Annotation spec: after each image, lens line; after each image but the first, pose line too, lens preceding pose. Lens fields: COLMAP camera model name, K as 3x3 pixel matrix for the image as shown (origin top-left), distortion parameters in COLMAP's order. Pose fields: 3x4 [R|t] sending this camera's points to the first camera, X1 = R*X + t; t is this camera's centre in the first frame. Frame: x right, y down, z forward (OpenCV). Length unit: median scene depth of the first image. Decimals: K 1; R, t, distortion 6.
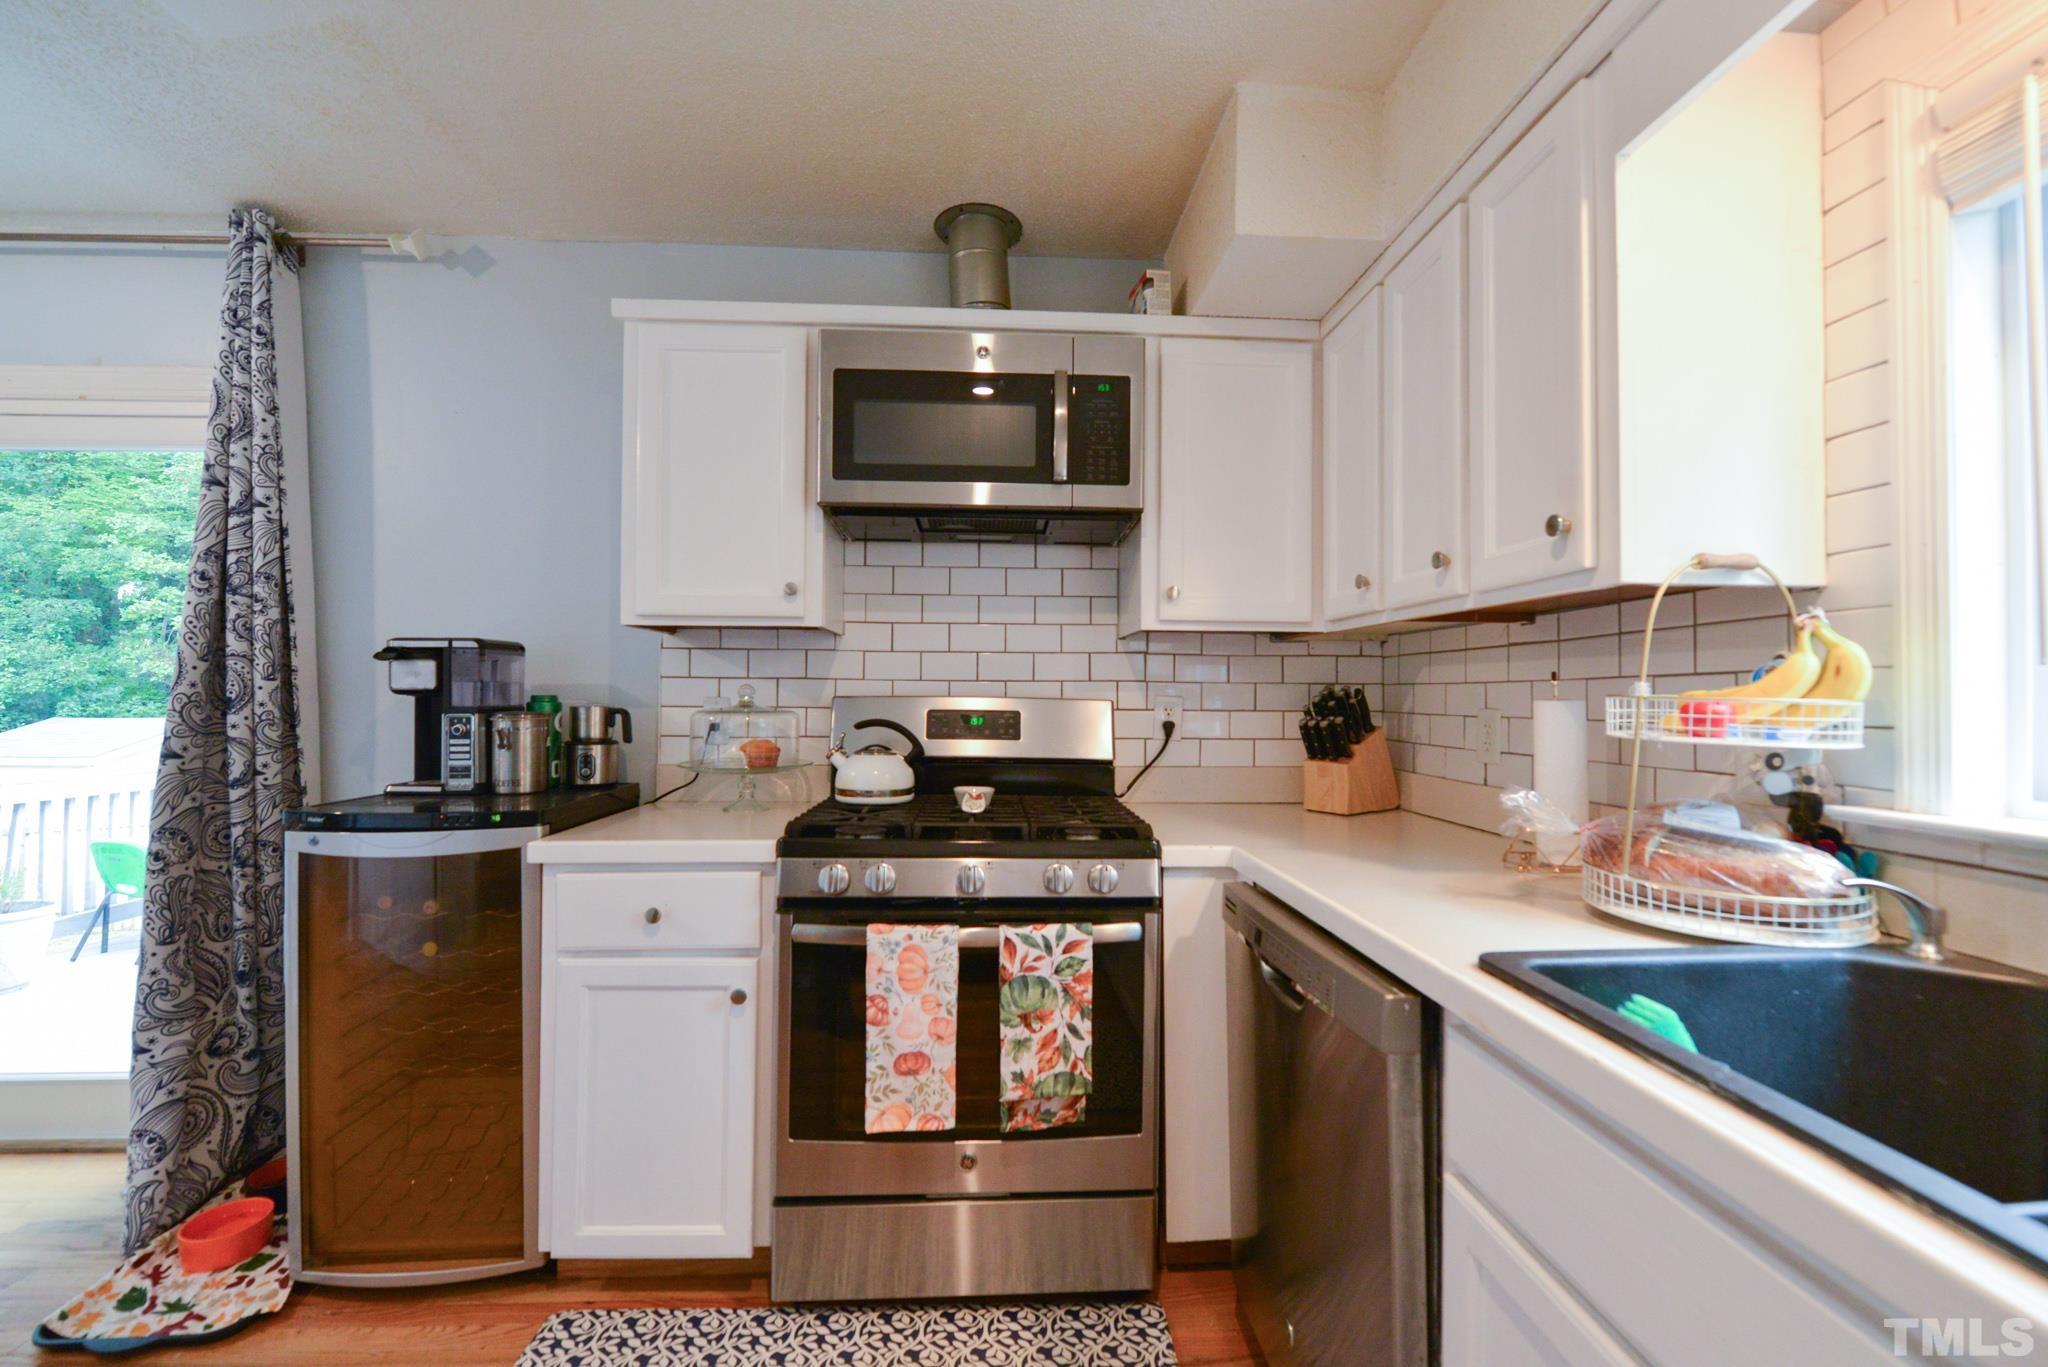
lens RADIAL K [[821.9, 0, 1027.3], [0, 821.9, 685.0], [0, 0, 1]] dist [-0.003320, -0.002262]
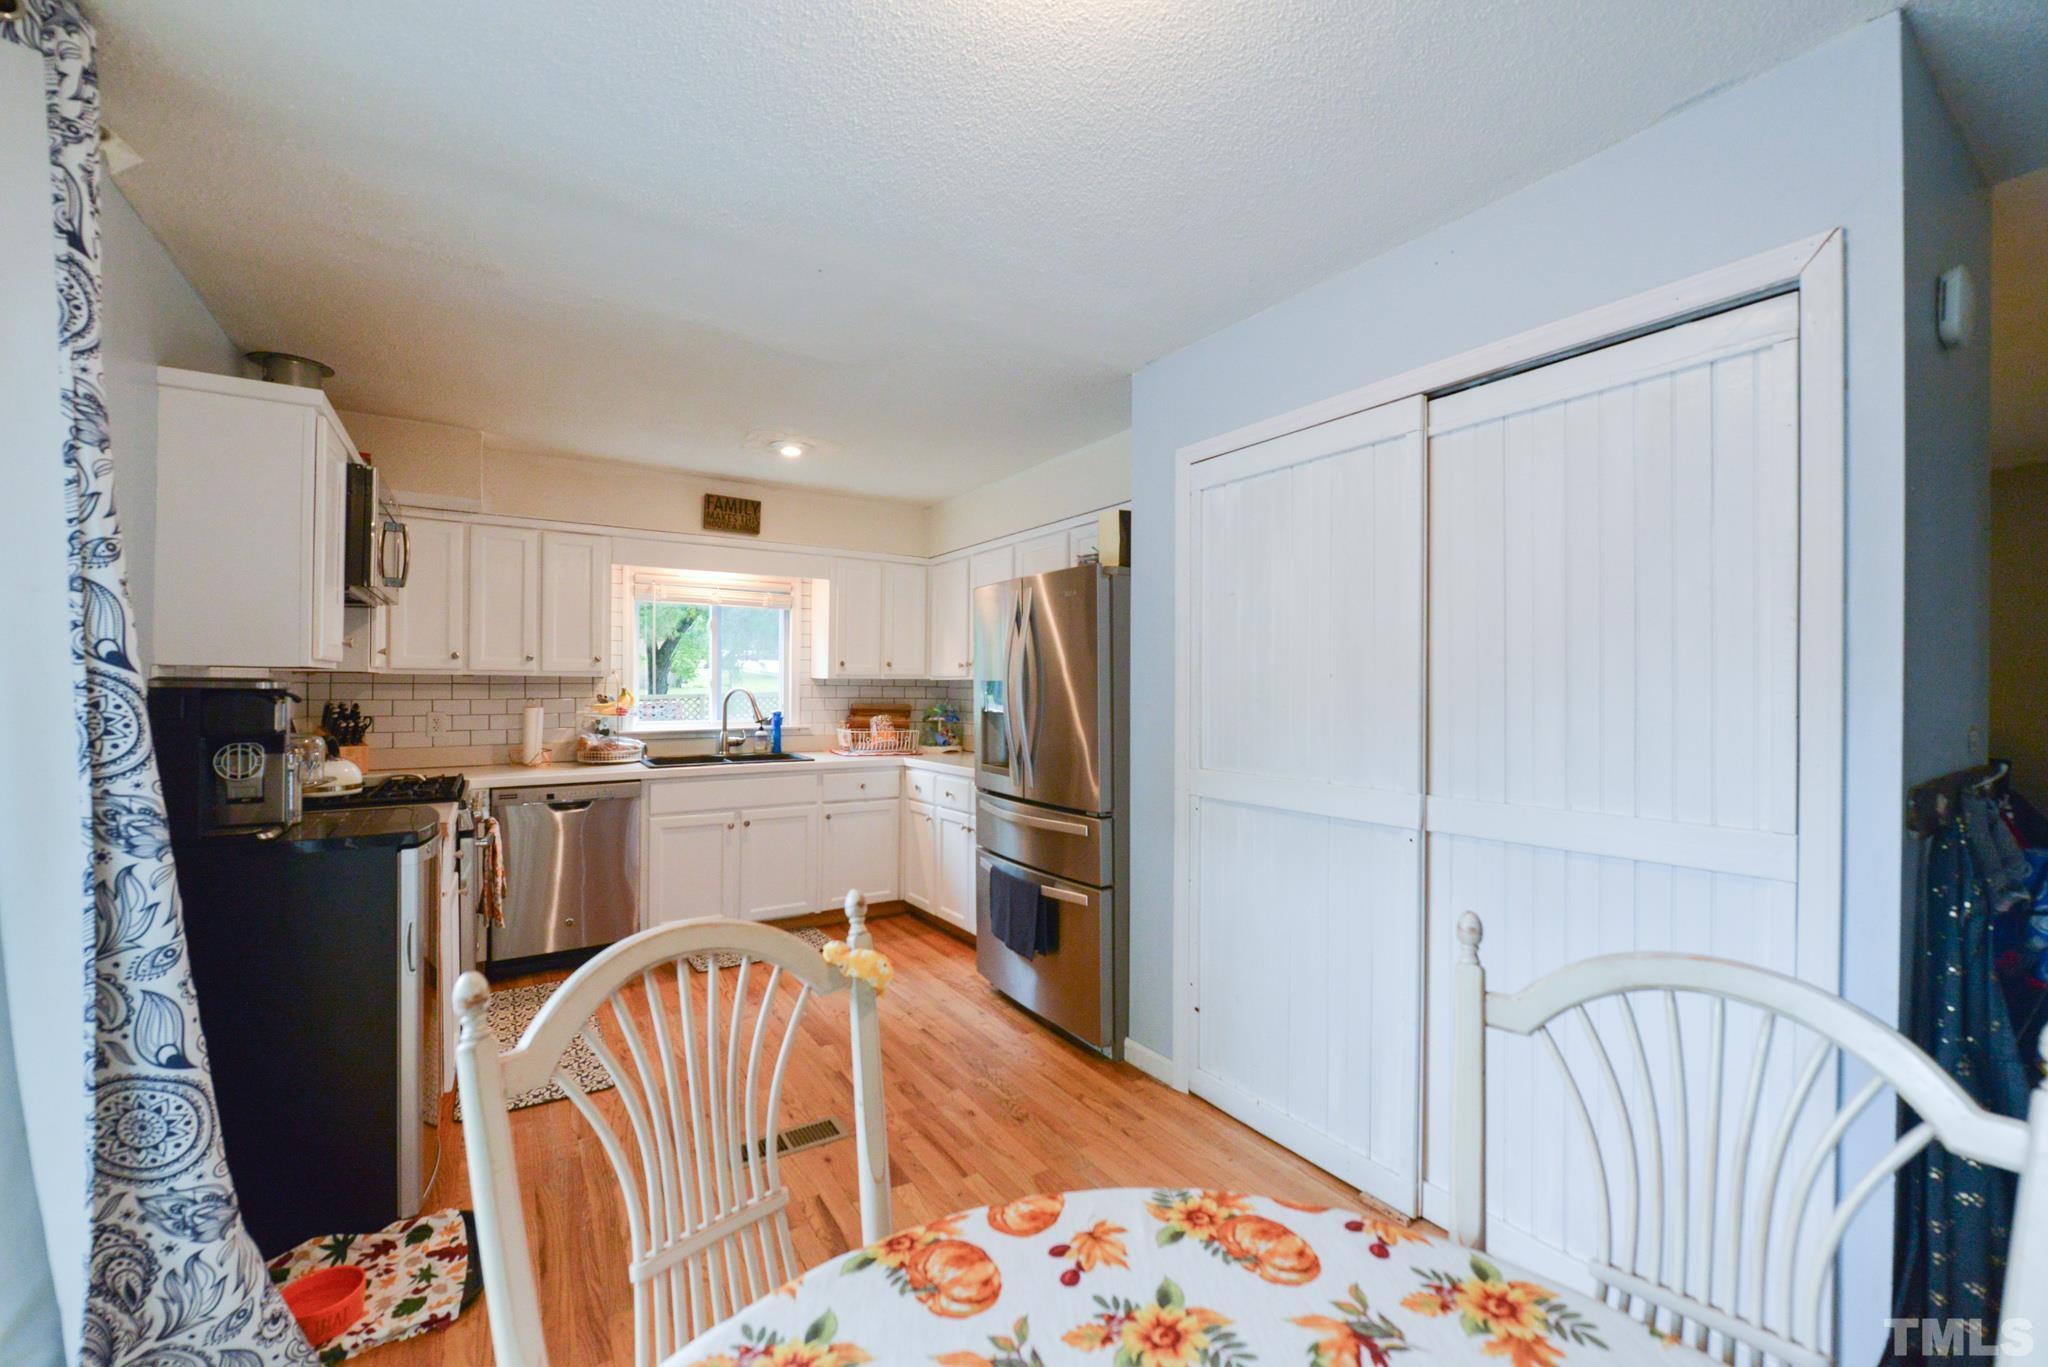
lens RADIAL K [[821.9, 0, 1027.3], [0, 821.9, 685.0], [0, 0, 1]] dist [-0.003320, -0.002262]
pose [[-0.500030, -0.007102, 0.865979, -2.552538], [-0.016890, 0.999856, -0.001553, -0.079178], [-0.865844, -0.015403, -0.500078, 0.877939]]
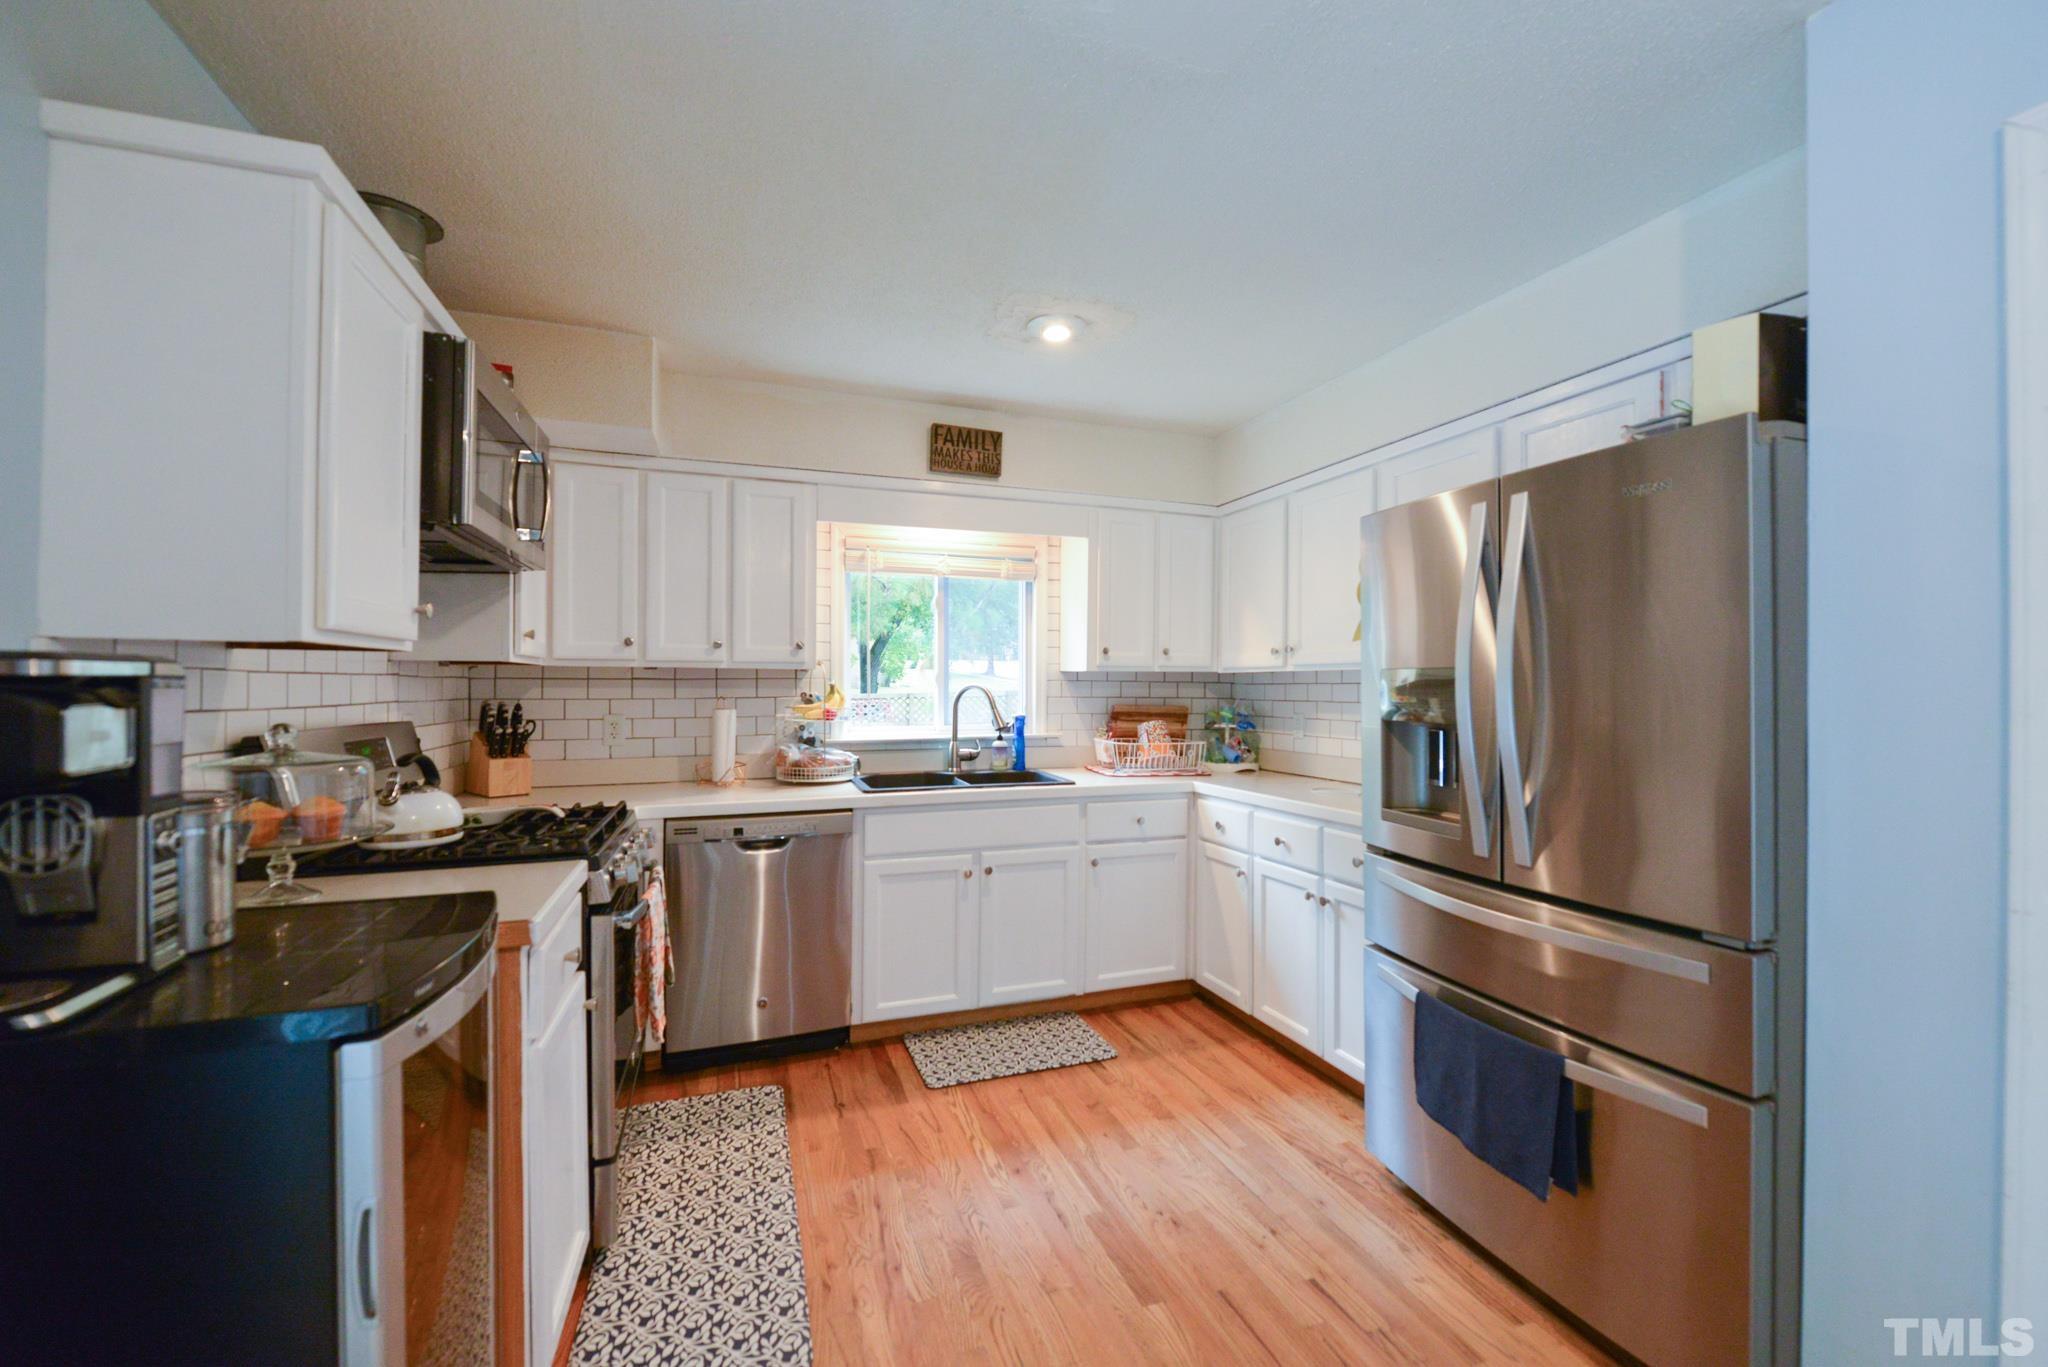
lens RADIAL K [[821.9, 0, 1027.3], [0, 821.9, 685.0], [0, 0, 1]] dist [-0.003320, -0.002262]
pose [[-0.287496, -0.007017, 0.957756, -1.634114], [-0.014575, 0.999889, 0.002950, -0.061294], [-0.957671, -0.013111, -0.287567, 0.797107]]
